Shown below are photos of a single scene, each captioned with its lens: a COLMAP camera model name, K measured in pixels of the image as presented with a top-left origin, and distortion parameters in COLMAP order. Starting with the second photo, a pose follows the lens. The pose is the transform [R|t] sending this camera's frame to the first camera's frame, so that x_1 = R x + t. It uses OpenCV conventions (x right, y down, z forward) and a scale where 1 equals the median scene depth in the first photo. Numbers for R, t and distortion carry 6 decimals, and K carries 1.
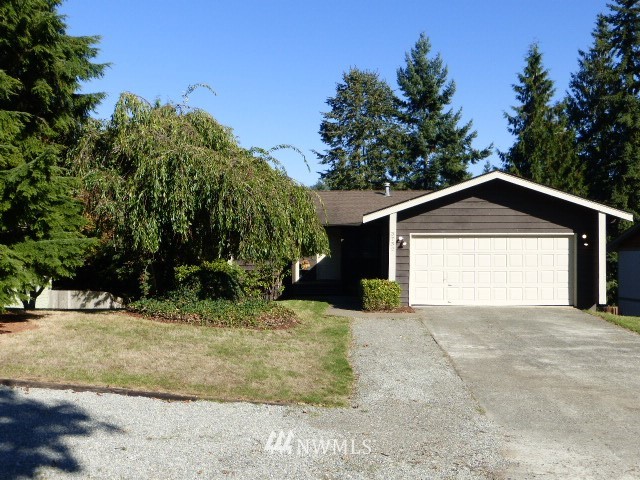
lens RADIAL K [[652.0, 0, 320.0], [0, 652.0, 240.0], [0, 0, 1]] dist [-0.003329, -0.000604]
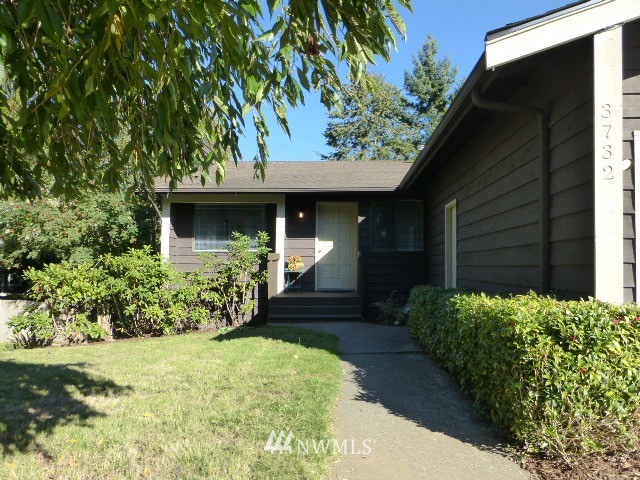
lens RADIAL K [[481.9, 0, 320.0], [0, 481.9, 240.0], [0, 0, 1]] dist [-0.028013, -0.004932]
pose [[0.999919, 0.006171, -0.011120, 0.002073], [-0.006538, 0.999423, -0.033322, 0.016817], [0.010907, 0.033392, 0.999383, 0.303411]]
